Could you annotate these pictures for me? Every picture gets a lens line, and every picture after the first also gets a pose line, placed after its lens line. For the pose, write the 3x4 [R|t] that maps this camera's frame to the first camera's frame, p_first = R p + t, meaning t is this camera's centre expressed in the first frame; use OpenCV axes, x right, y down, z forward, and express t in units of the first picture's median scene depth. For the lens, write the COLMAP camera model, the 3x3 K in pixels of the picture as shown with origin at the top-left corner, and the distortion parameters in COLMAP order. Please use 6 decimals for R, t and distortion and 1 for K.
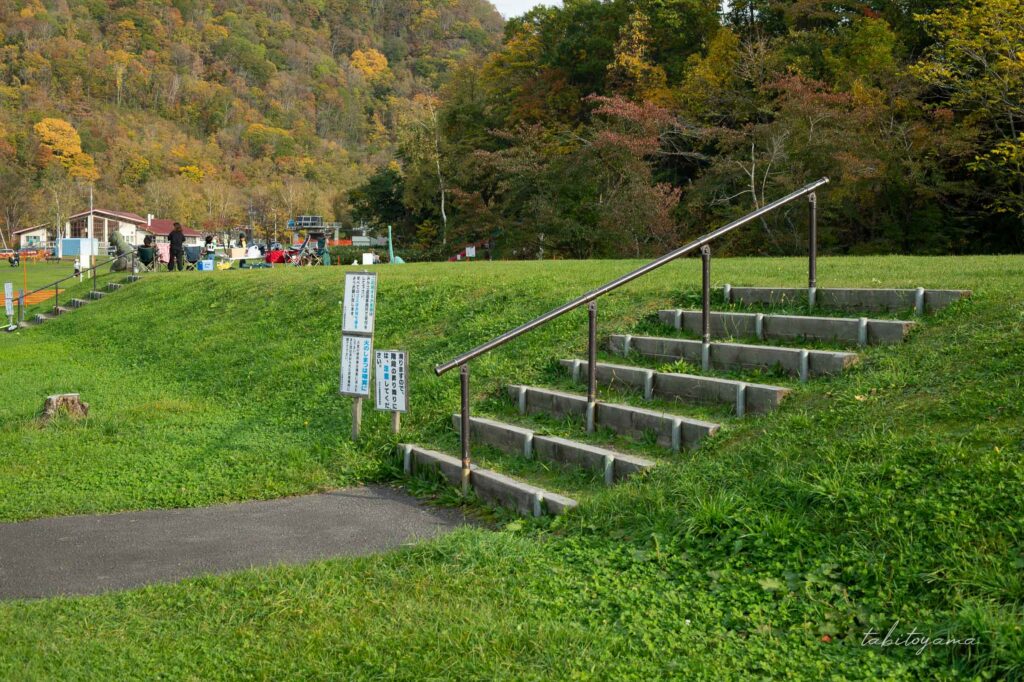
lens RADIAL K [[1469.4, 0, 511.3], [0, 1469.4, 338.3], [0, 0, 1]] dist [-0.044102, 0.000000]
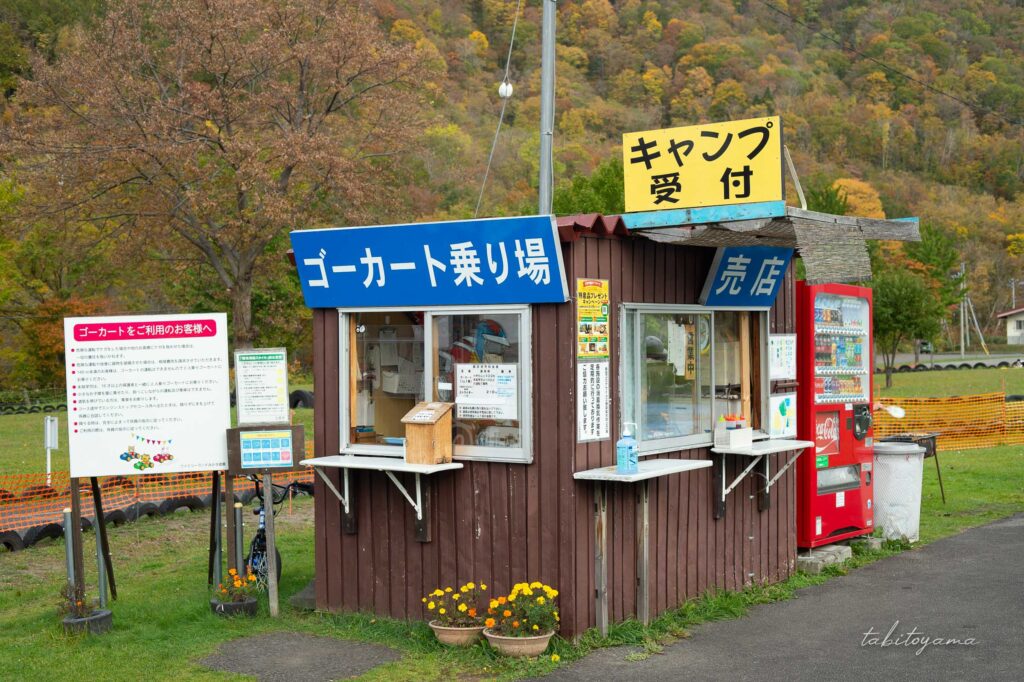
lens RADIAL K [[1469.4, 0, 511.5], [0, 1469.4, 341.8], [0, 0, 1]] dist [-0.044102, 0.000000]
pose [[0.917758, -0.021569, -0.396553, -0.127213], [-0.003770, 0.998006, -0.063007, -0.009921], [0.397122, 0.059320, 0.915847, 0.160811]]
